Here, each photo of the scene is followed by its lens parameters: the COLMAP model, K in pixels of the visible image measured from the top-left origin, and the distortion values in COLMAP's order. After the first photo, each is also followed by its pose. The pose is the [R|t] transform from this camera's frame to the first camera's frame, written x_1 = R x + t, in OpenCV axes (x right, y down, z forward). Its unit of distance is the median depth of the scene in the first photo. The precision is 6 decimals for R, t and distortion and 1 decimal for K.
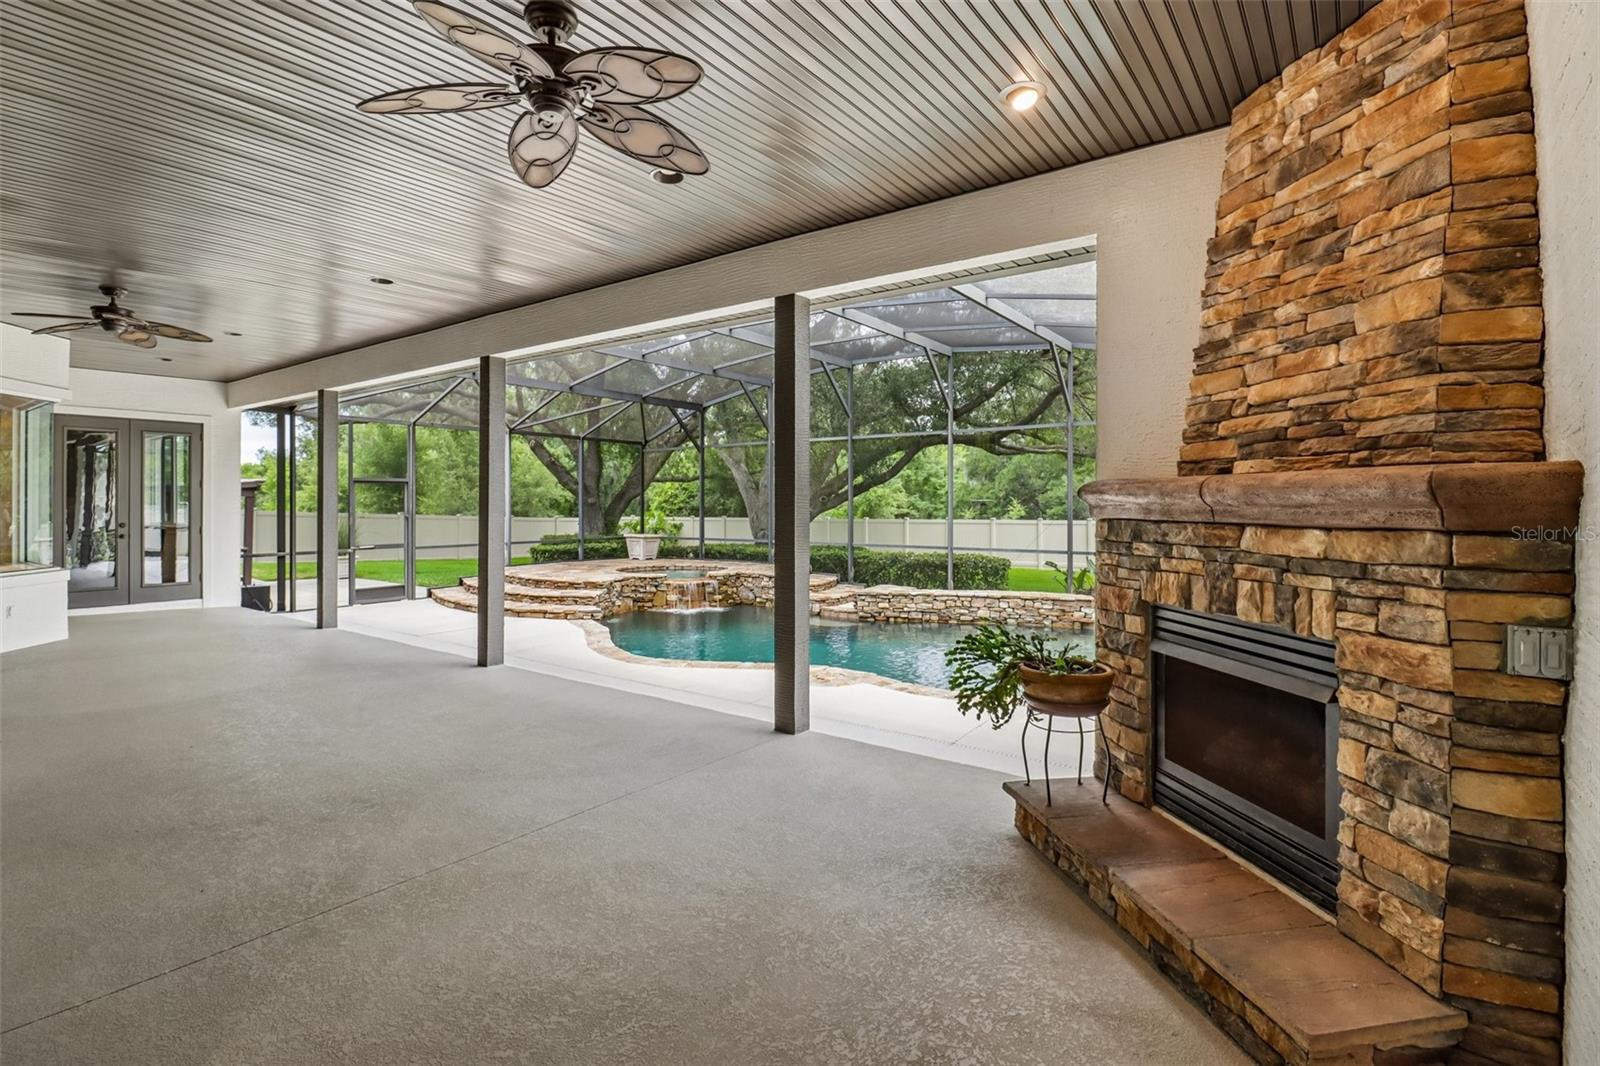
lens RADIAL K [[766.9, 0, 793.9], [0, 766.9, 493.8], [0, 0, 1]] dist [-0.014228, -0.001414]
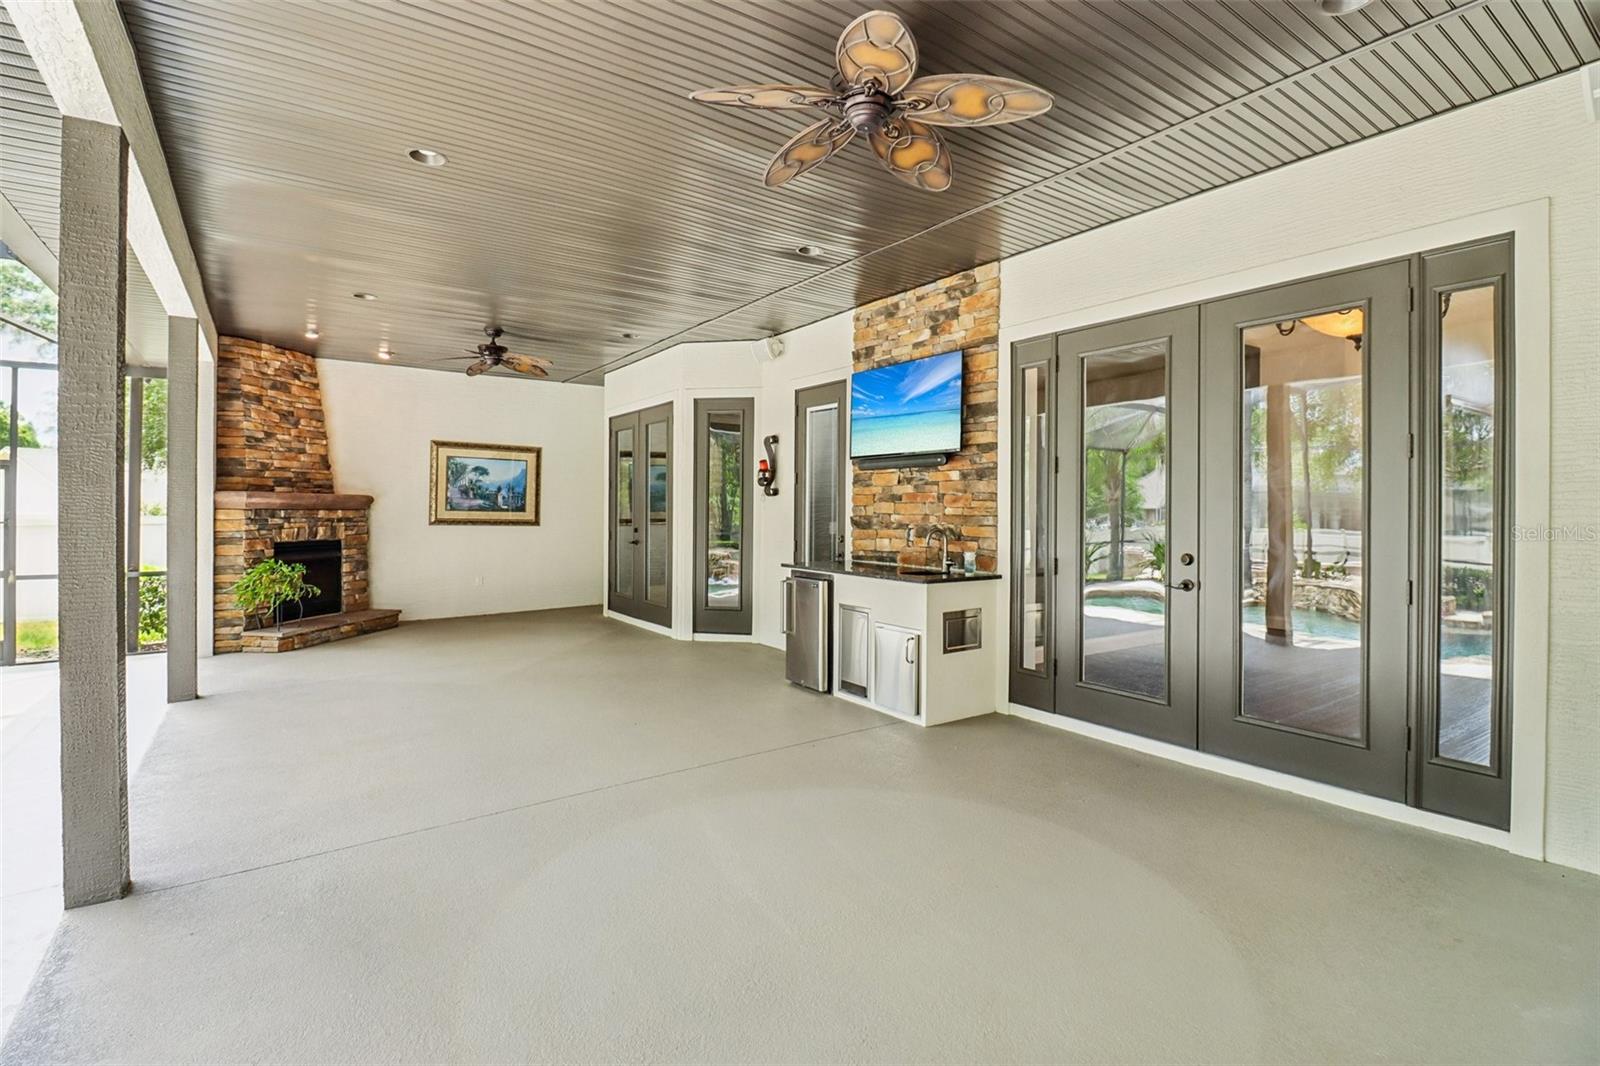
lens RADIAL K [[766.9, 0, 809.4], [0, 766.9, 512.5], [0, 0, 1]] dist [-0.014228, -0.001414]
pose [[-0.948481, -0.003401, 0.316817, -2.336066], [-0.004639, 0.999984, -0.003154, 0.052619], [-0.316801, -0.004461, -0.948481, 3.329679]]
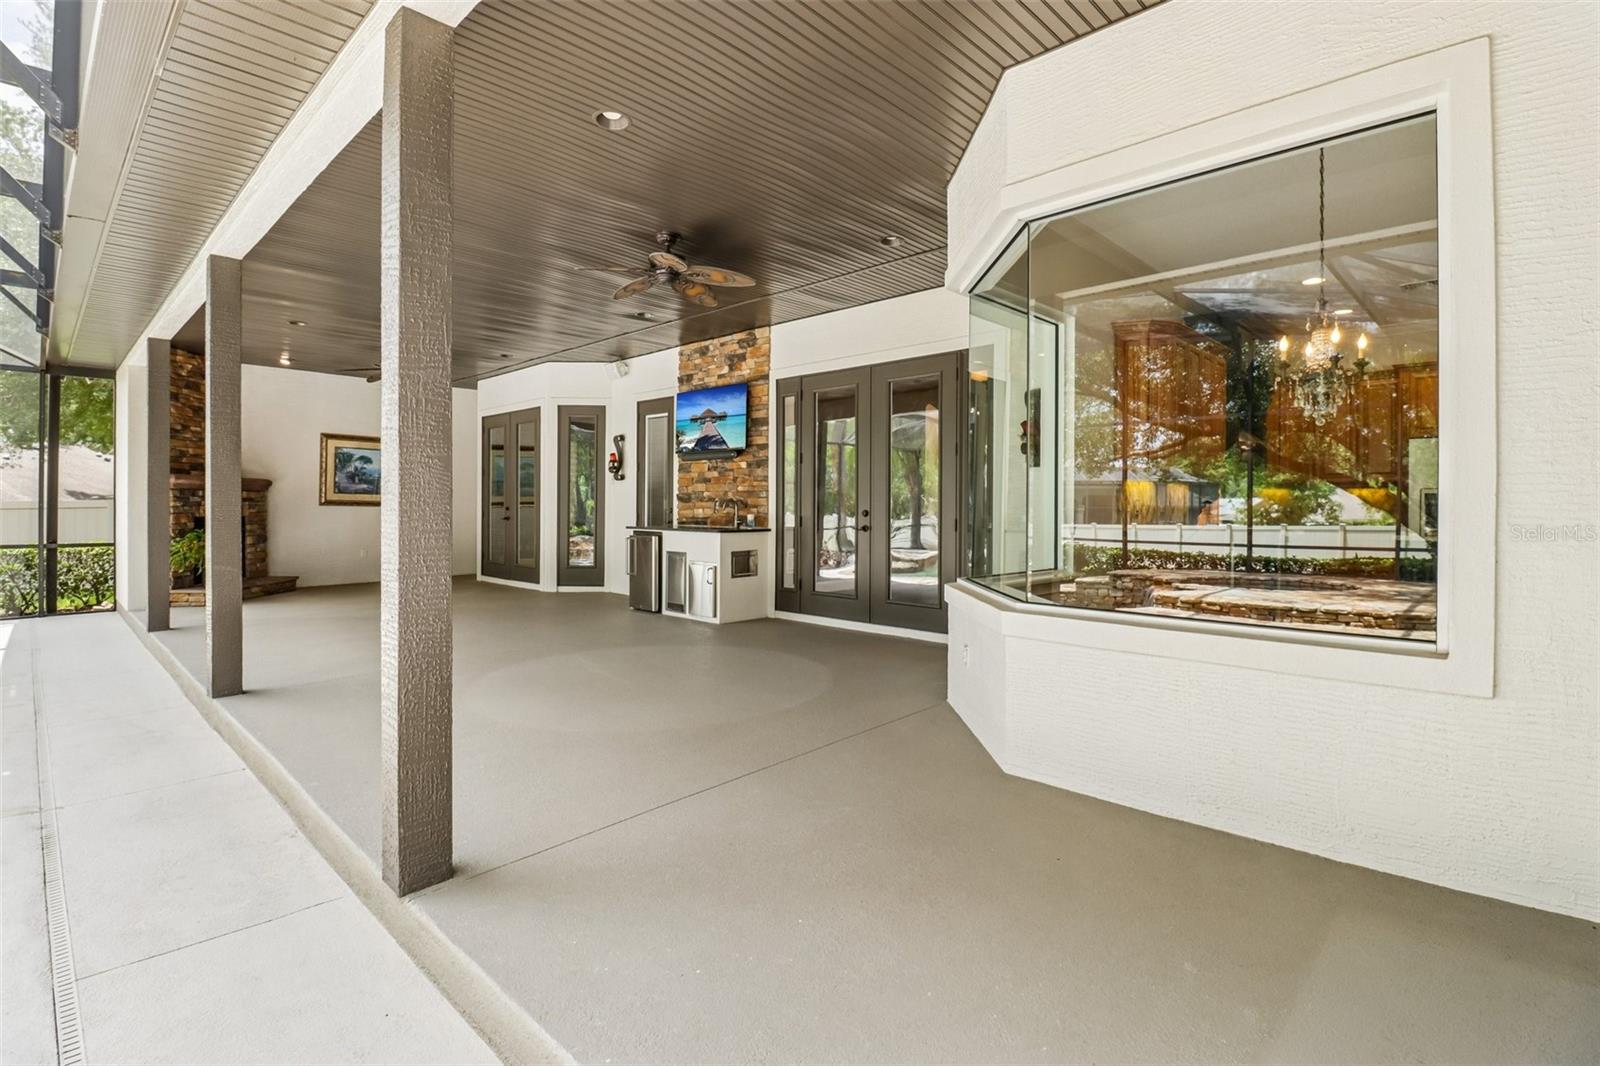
lens RADIAL K [[766.9, 0, 810.8], [0, 766.9, 516.7], [0, 0, 1]] dist [-0.014228, -0.001414]
pose [[-0.991634, -0.004353, 0.129010, -2.730104], [-0.003477, 0.999969, 0.007015, 0.132755], [-0.129036, 0.006508, -0.991619, 4.313717]]
